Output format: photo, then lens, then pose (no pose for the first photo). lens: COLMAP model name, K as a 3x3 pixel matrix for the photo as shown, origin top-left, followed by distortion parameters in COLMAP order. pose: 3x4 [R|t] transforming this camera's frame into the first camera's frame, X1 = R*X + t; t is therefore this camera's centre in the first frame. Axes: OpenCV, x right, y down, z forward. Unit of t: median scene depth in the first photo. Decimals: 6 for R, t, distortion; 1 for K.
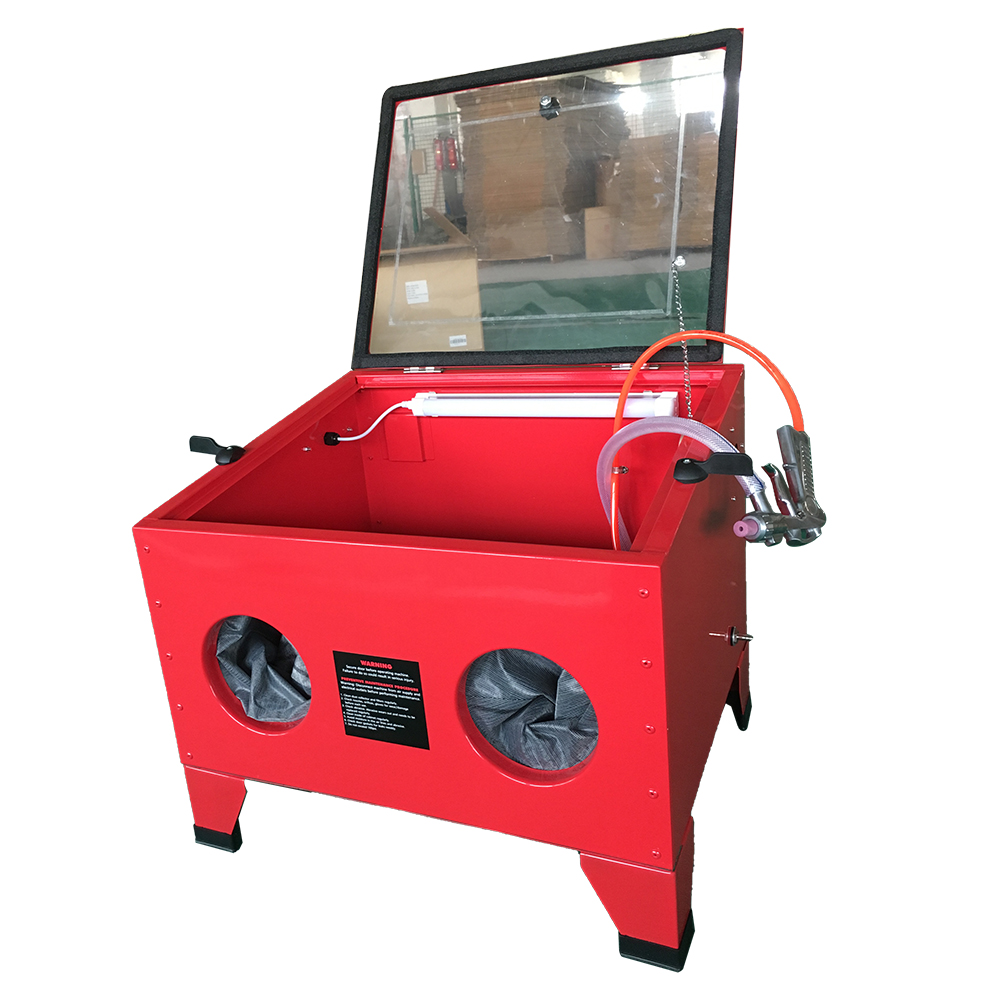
lens RADIAL K [[875.9, 0, 459.8], [0, 875.9, 494.1], [0, 0, 1]] dist [0.059159, -0.022914]
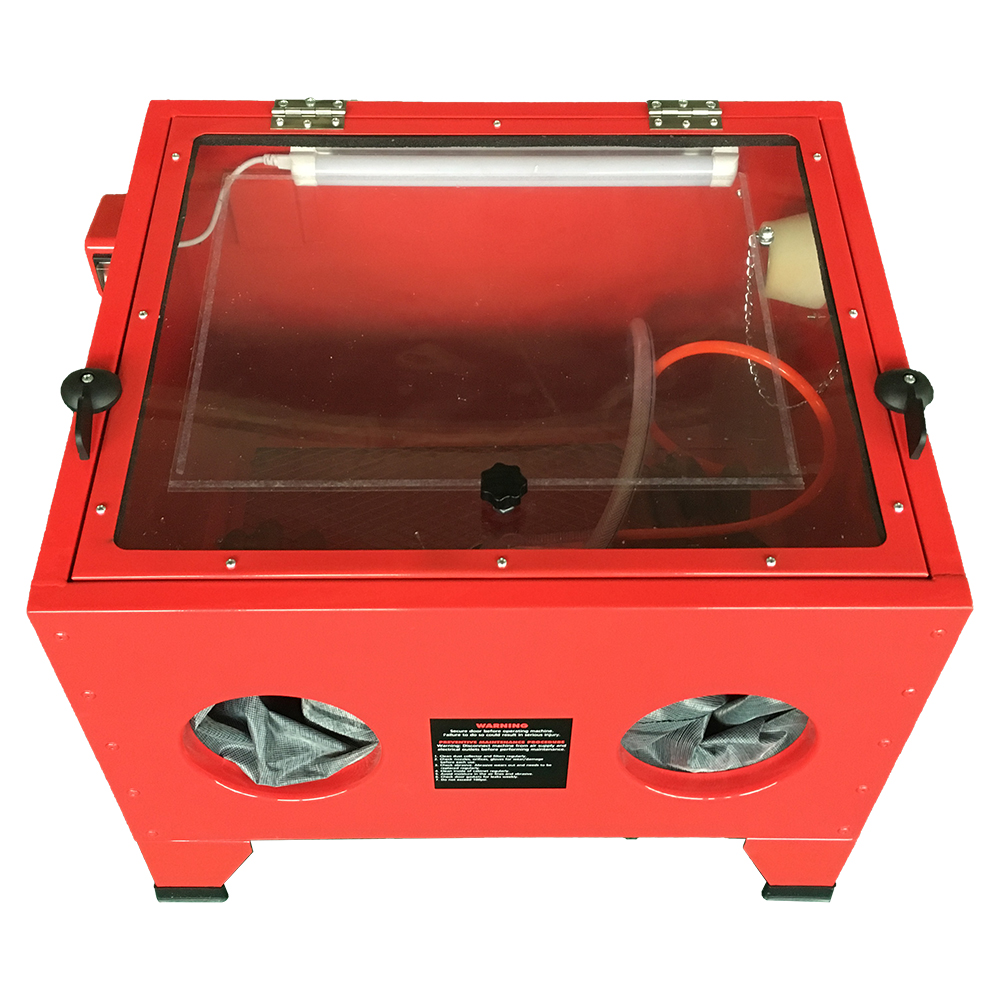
lens RADIAL K [[1145.7, 0, 479.5], [0, 1145.7, 533.5], [0, 0, 1]] dist [0.044707, 0.000000]
pose [[0.904994, -0.248518, 0.345289, -0.380878], [0.045385, 0.863402, 0.502471, -0.390016], [-0.422996, -0.439062, 0.792653, 0.342194]]
